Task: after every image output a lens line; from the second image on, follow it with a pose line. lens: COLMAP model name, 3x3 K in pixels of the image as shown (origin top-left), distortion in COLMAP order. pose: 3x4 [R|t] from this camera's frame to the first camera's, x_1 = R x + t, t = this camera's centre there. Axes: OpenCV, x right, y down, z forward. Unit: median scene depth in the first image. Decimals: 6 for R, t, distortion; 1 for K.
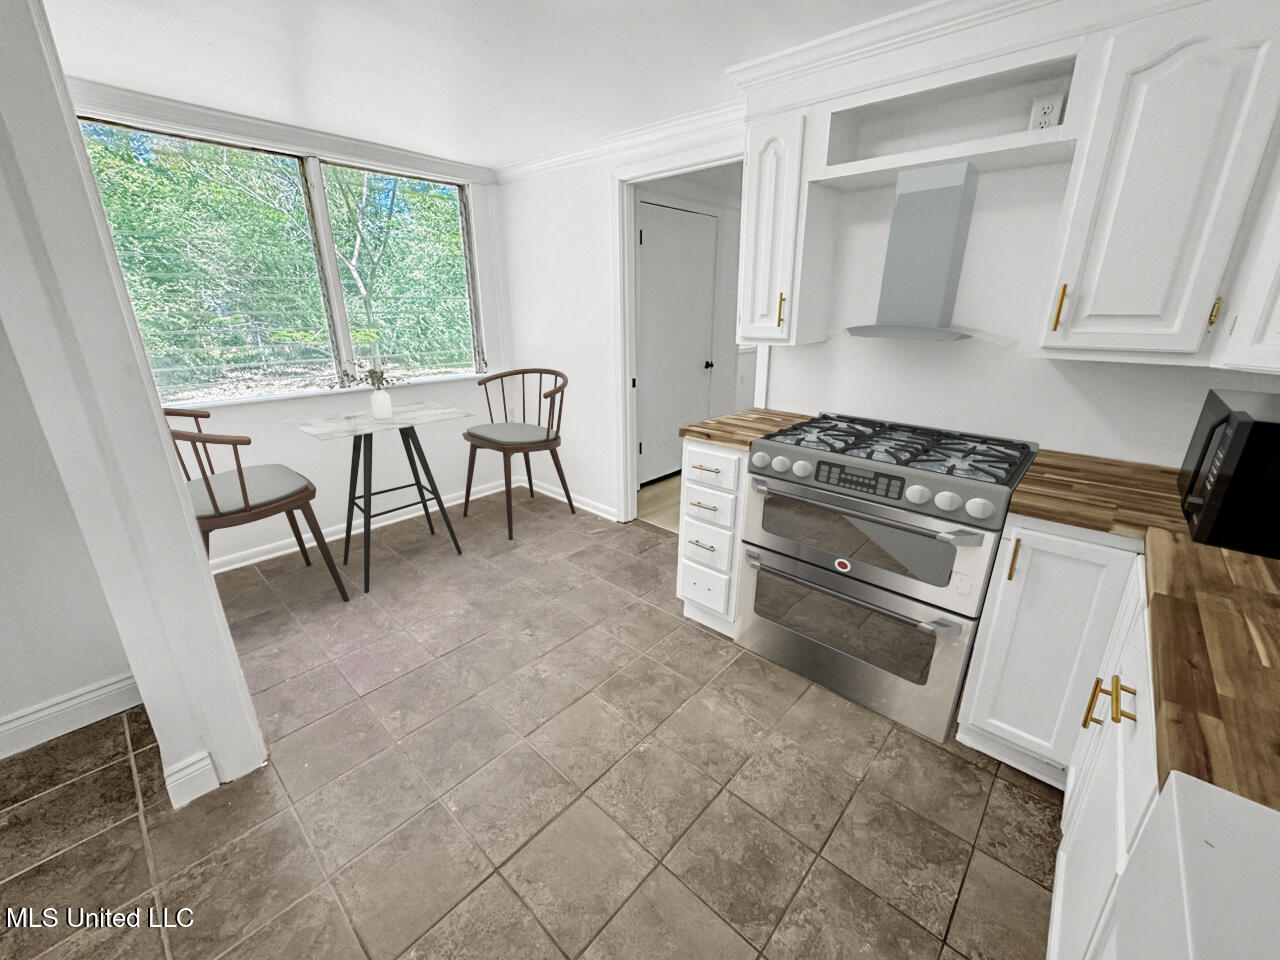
lens RADIAL K [[519.7, 0, 650.5], [0, 519.7, 475.4], [0, 0, 1]] dist [0.002074, -0.001330]
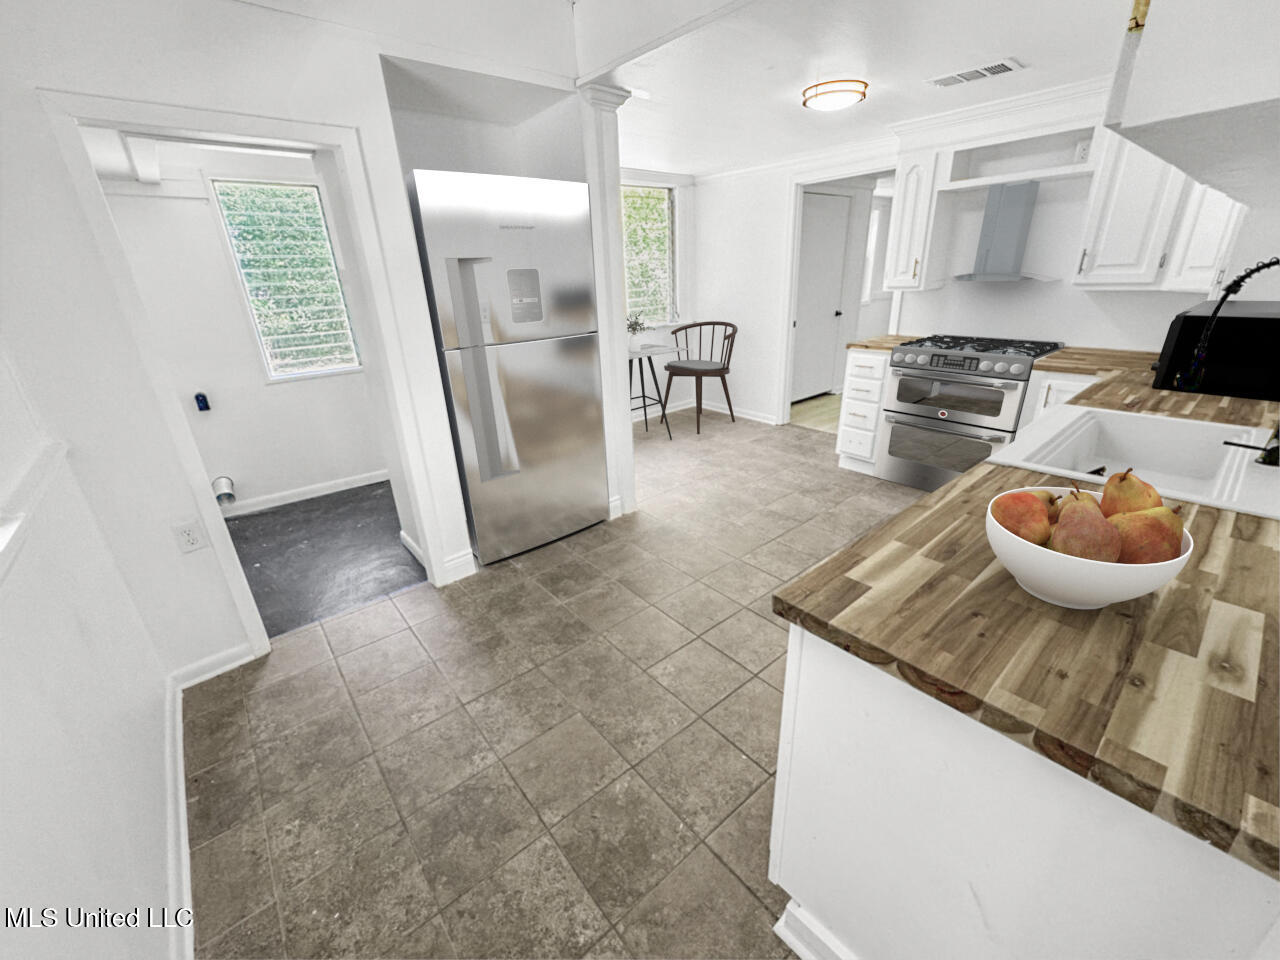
lens RADIAL K [[519.7, 0, 666.0], [0, 519.7, 474.6], [0, 0, 1]] dist [0.002074, -0.001330]
pose [[0.992151, 0.012521, -0.124420, -0.285163], [-0.005186, 0.998239, 0.059100, 0.219816], [0.124941, -0.057991, 0.990468, -0.702080]]
